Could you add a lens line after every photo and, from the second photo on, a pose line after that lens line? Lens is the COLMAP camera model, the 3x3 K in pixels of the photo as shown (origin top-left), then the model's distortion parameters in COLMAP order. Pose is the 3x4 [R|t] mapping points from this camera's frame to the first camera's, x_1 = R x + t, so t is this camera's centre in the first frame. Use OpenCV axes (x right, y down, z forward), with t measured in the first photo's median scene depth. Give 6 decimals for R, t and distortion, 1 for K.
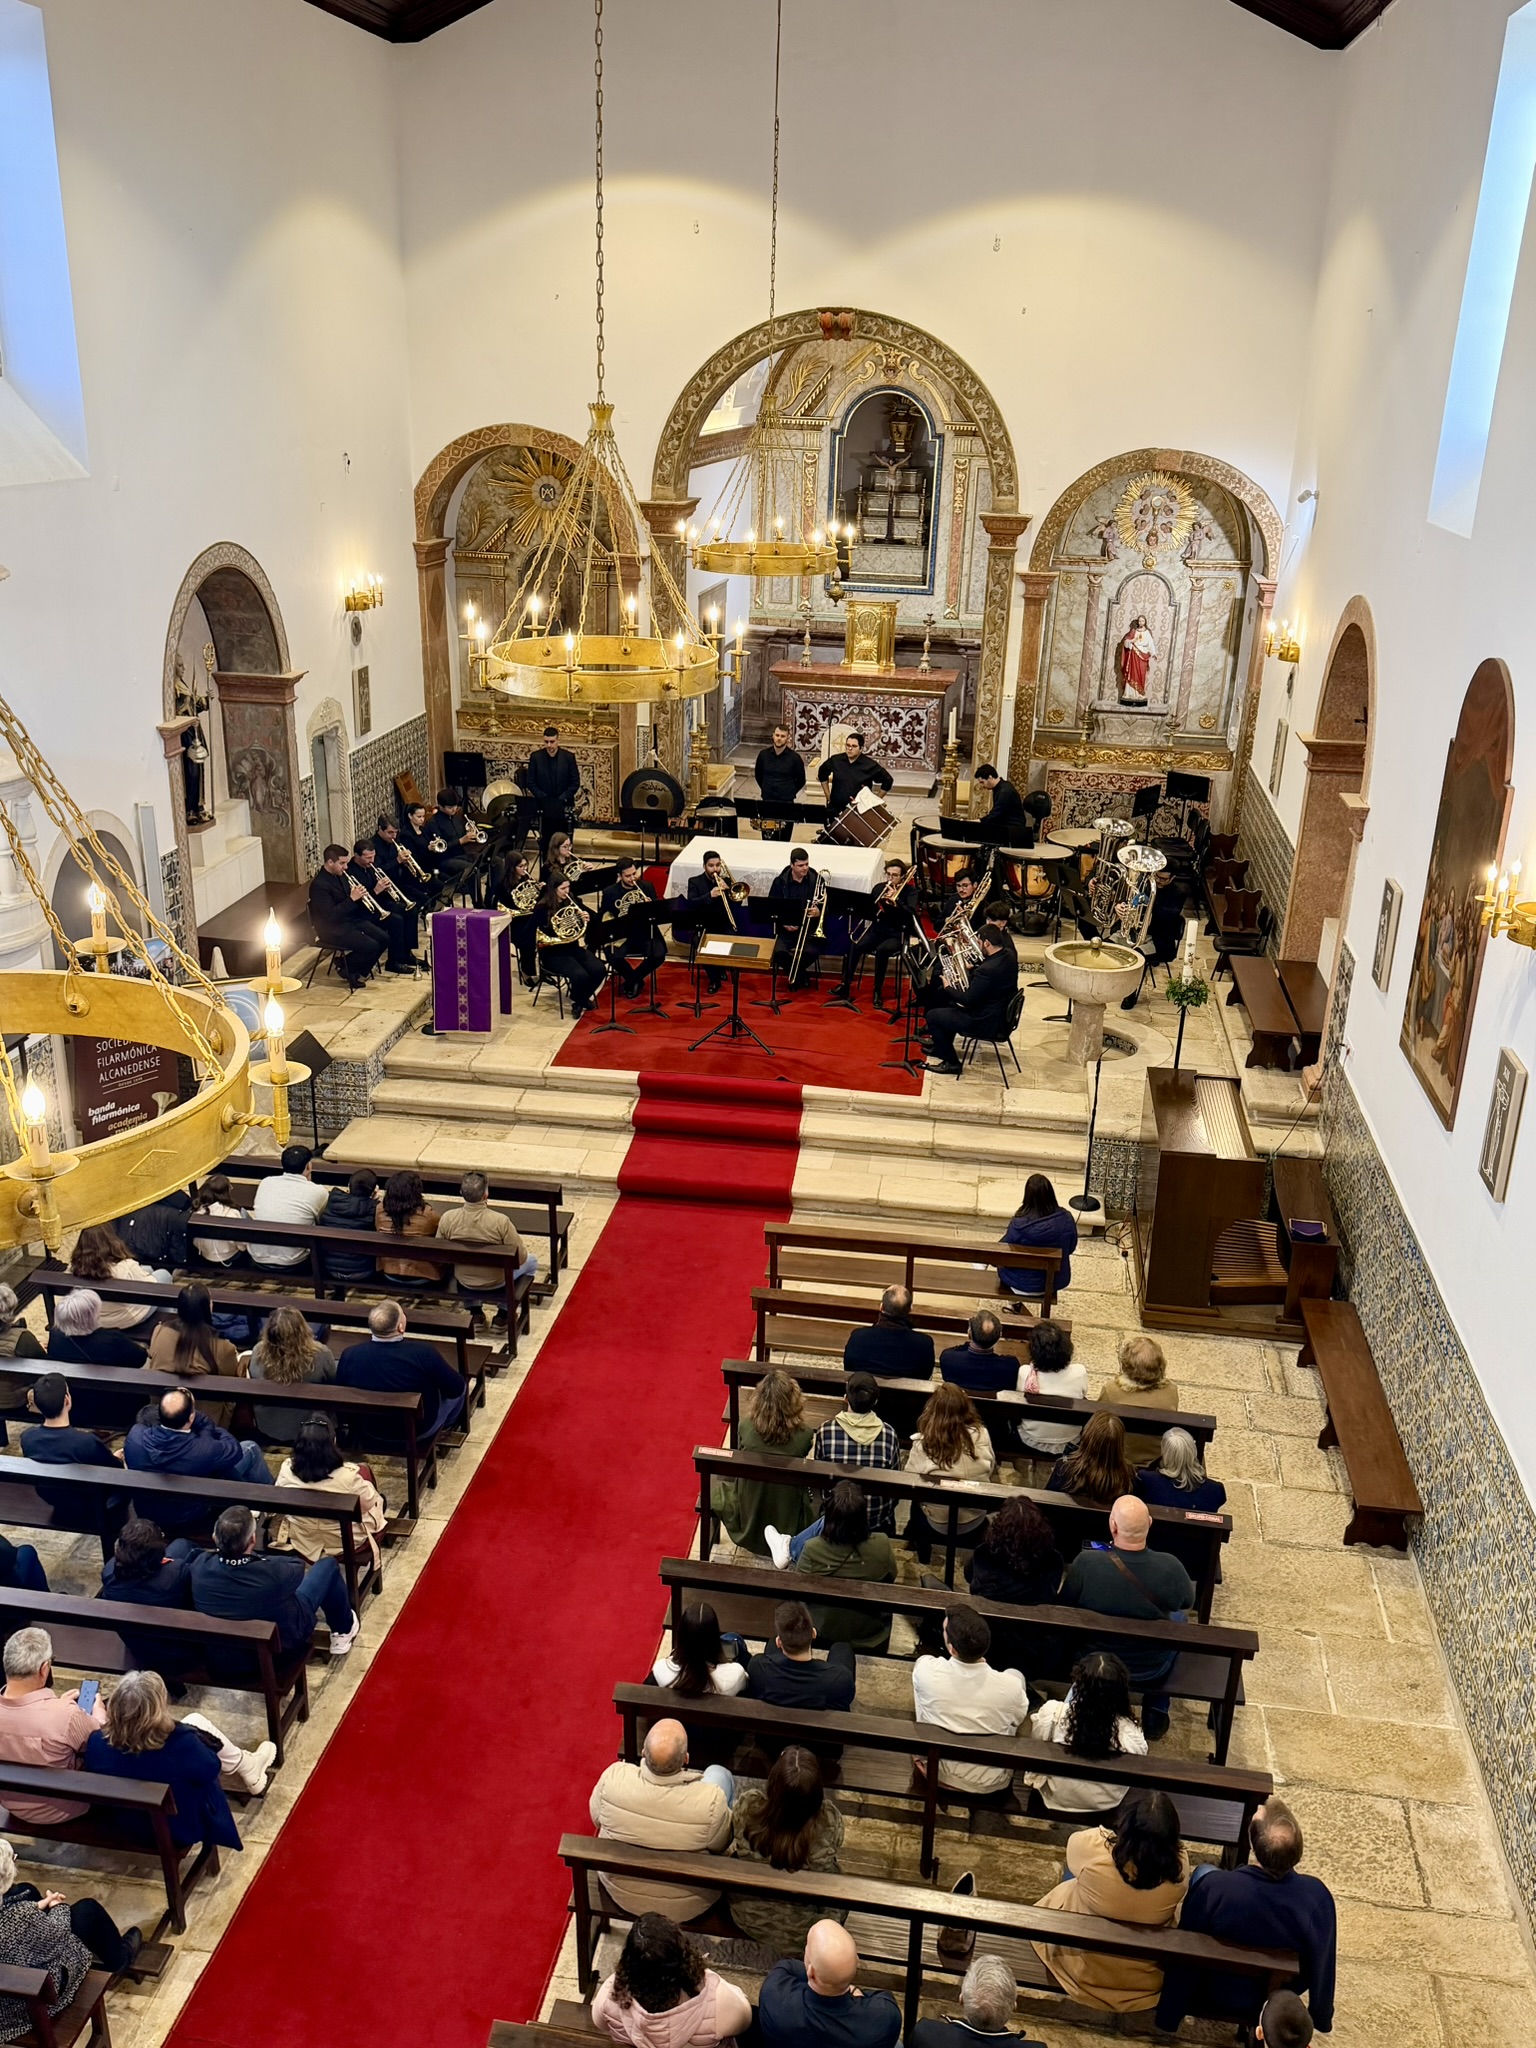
lens RADIAL K [[1779.6, 0, 774.4], [0, 1779.6, 1040.4], [0, 0, 1]] dist [0.178152, -0.380039]
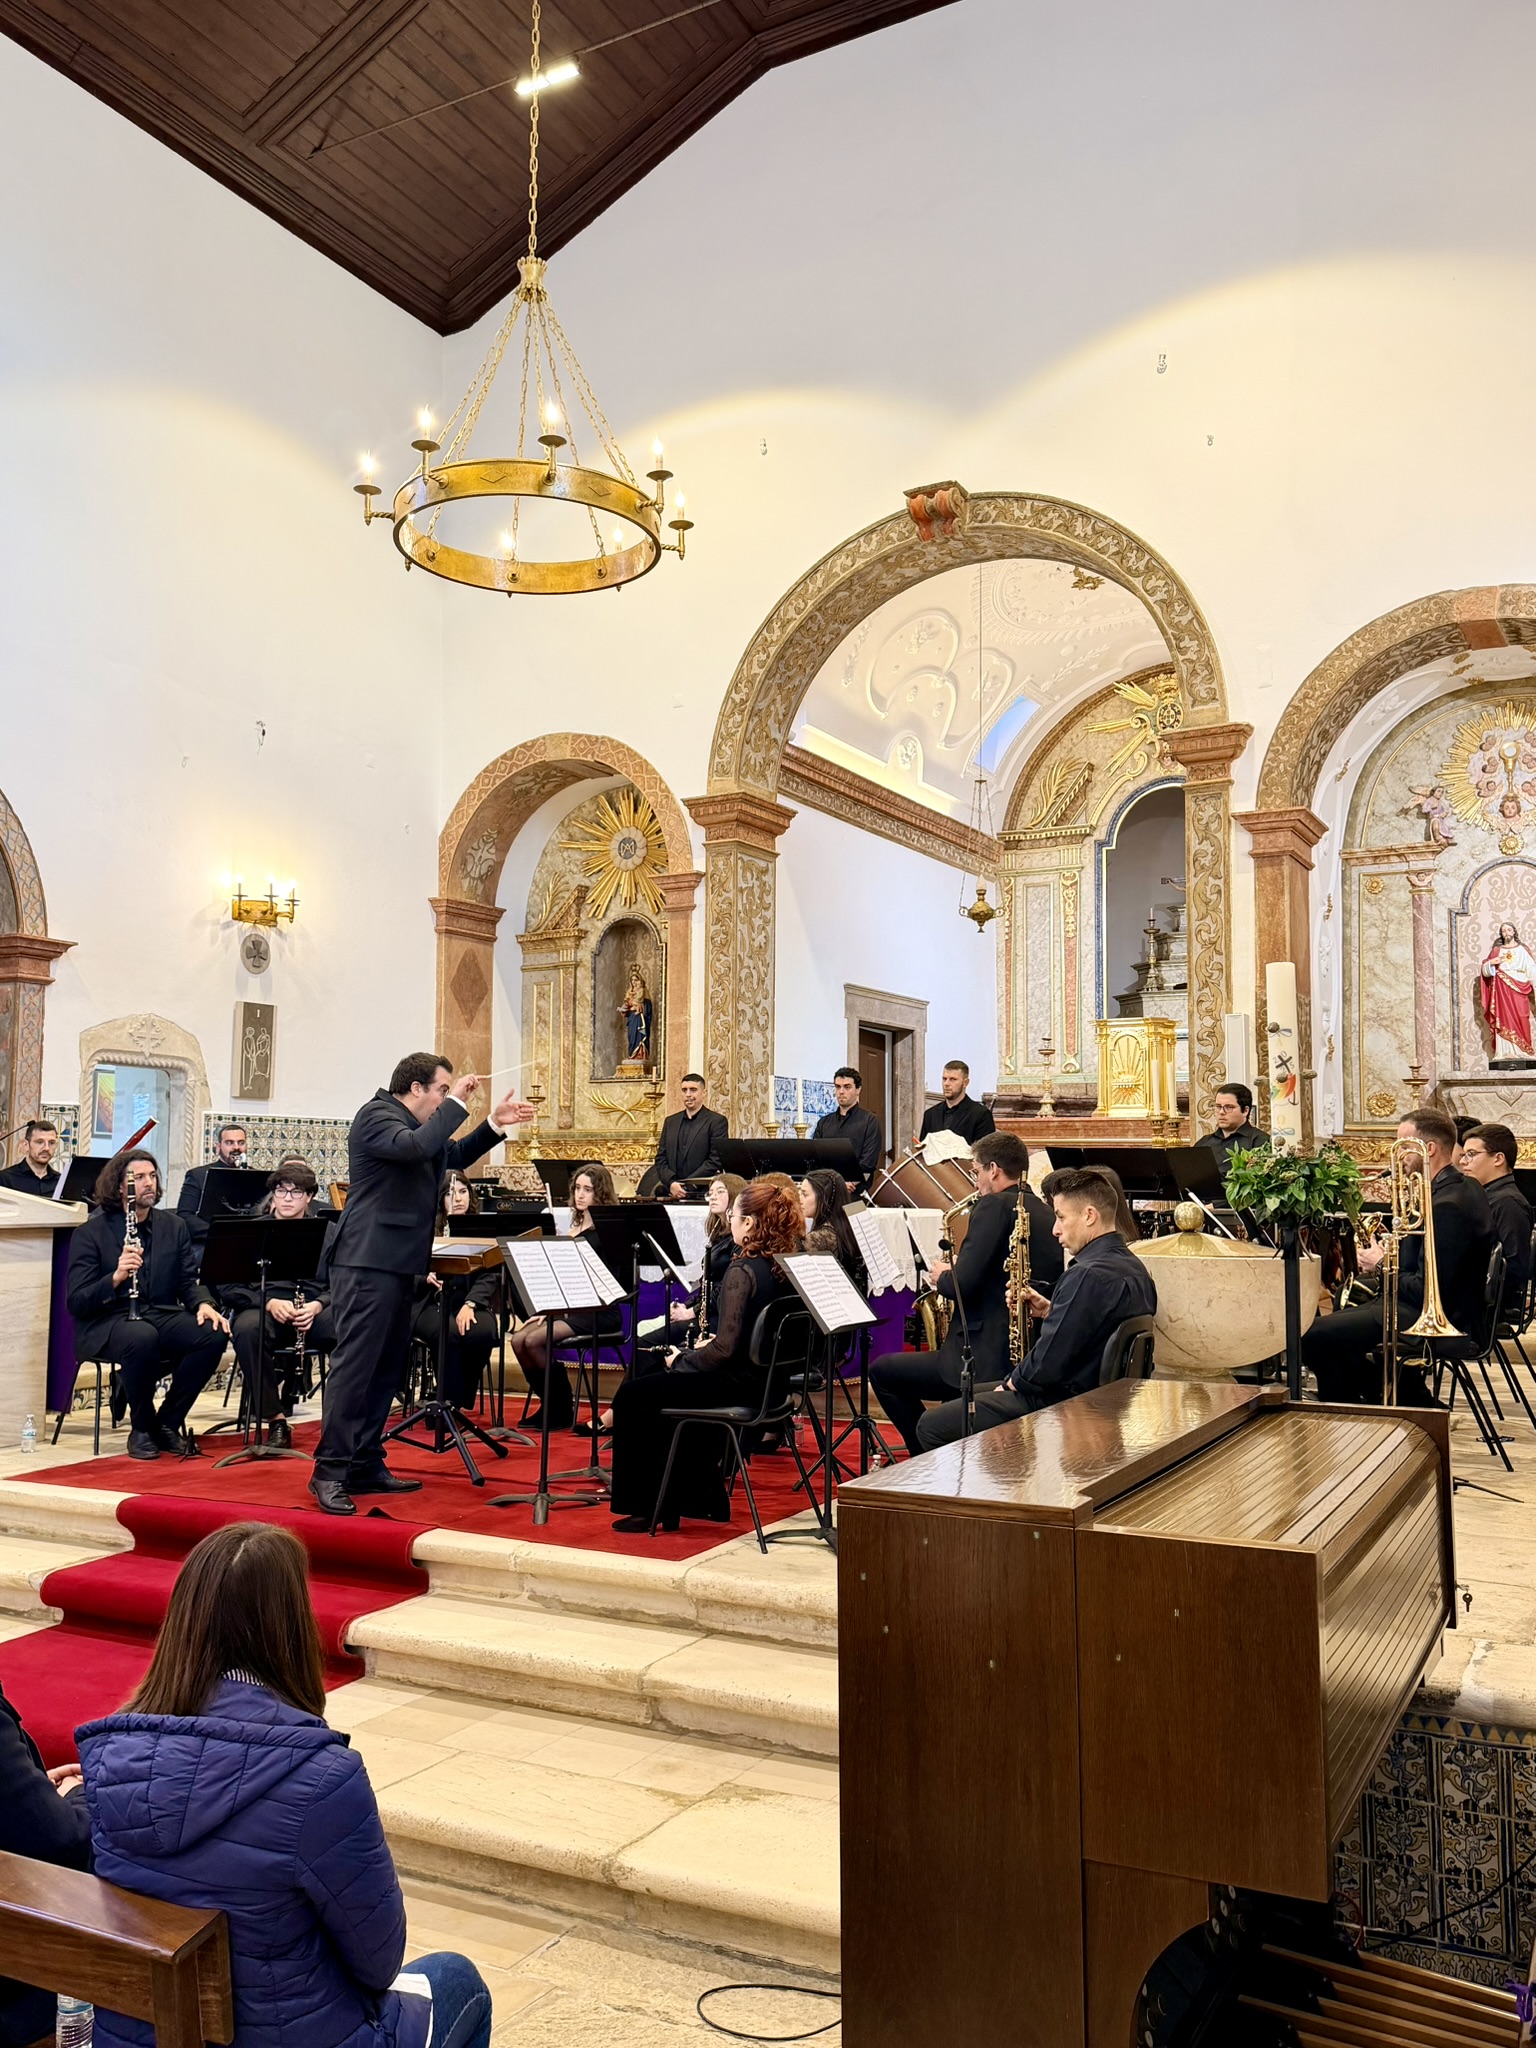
lens RADIAL K [[1683.8, 0, 768.0], [0, 1683.8, 1024.0], [0, 0, 1]] dist [0.174963, -0.368141]
pose [[0.939721, -0.057608, -0.337053, 0.165958], [-0.098434, 0.898407, -0.427990, 0.059527], [0.327467, 0.435369, 0.838582, 0.469882]]
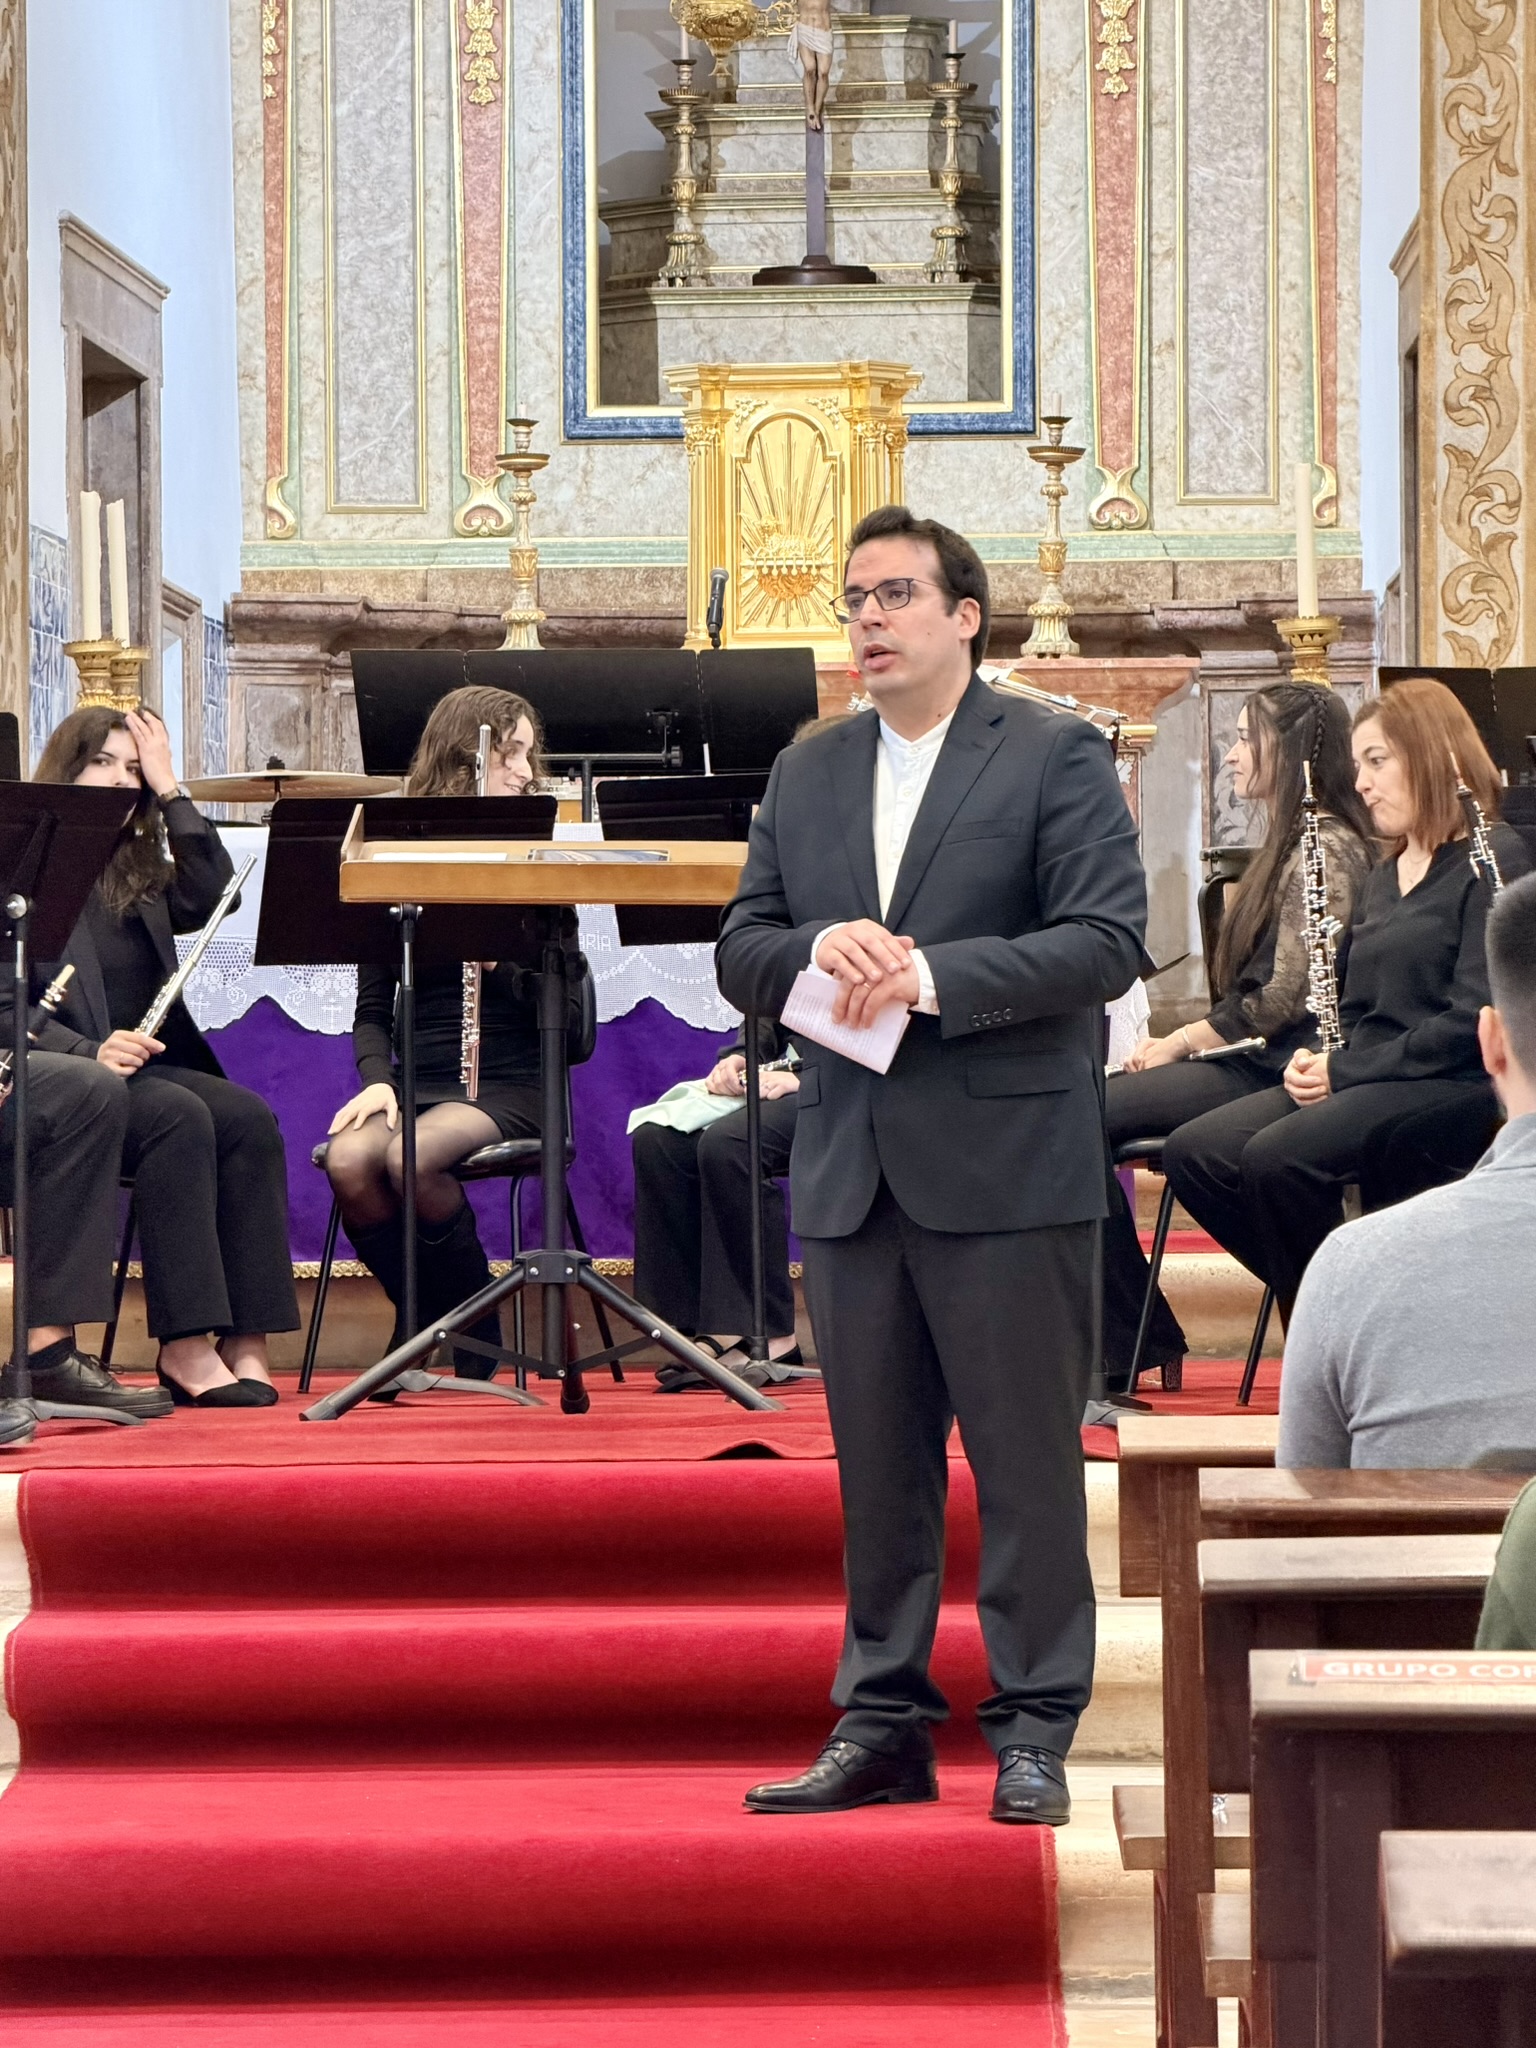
lens RADIAL K [[6615.4, 0, 768.0], [0, 6615.4, 1024.0], [0, 0, 1]] dist [0.260387, -0.338541]
pose [[0.993094, -0.039056, 0.110632, -0.054130], [0.076211, 0.931674, -0.355212, 0.154080], [-0.089199, 0.361191, 0.928216, 0.286327]]
